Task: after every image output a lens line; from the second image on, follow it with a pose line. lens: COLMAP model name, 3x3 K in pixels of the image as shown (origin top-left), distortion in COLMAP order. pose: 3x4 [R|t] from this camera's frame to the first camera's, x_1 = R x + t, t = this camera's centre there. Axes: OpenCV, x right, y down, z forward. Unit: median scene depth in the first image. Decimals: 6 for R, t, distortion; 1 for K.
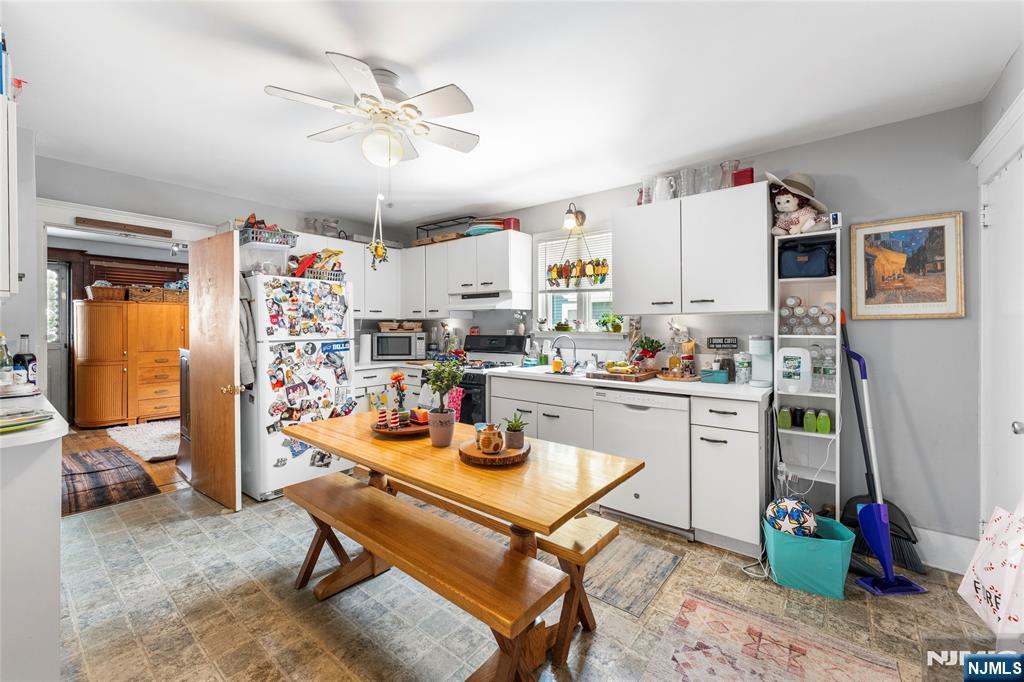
lens RADIAL K [[399.2, 0, 517.6], [0, 399.2, 325.7], [0, 0, 1]] dist [-0.000532, -0.000133]
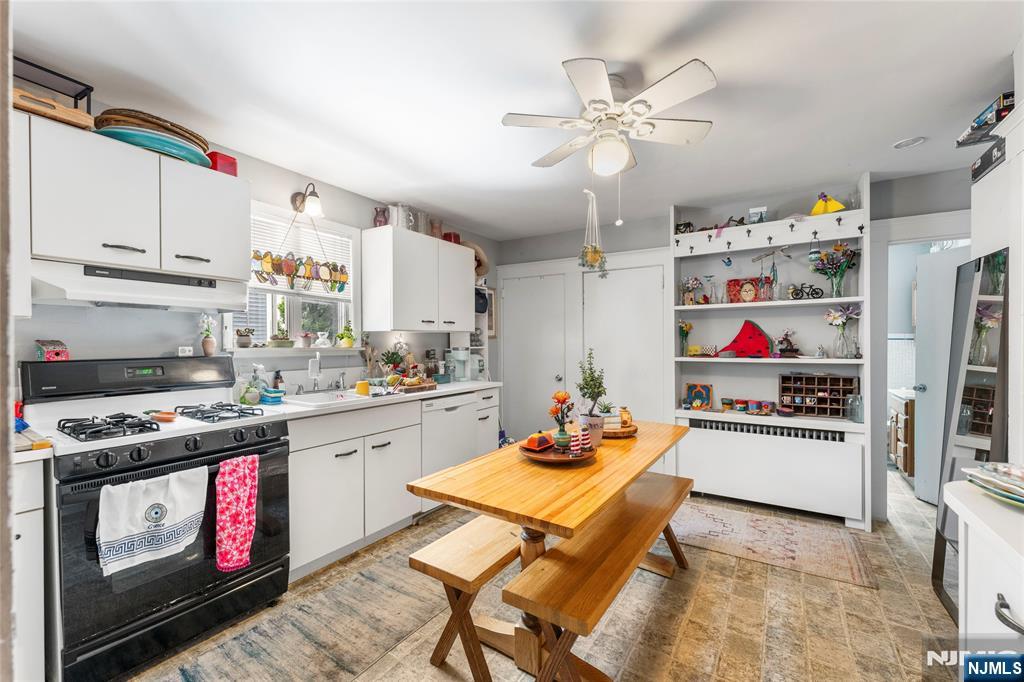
lens RADIAL K [[424.4, 0, 512.0], [0, 424.4, 341.0], [0, 0, 1]] dist [-0.000041, 0.000040]
pose [[-0.078486, 0.008386, 0.996880, -0.729414], [0.000629, 0.999965, -0.008363, 0.009058], [-0.996915, -0.000029, -0.078489, 0.678365]]
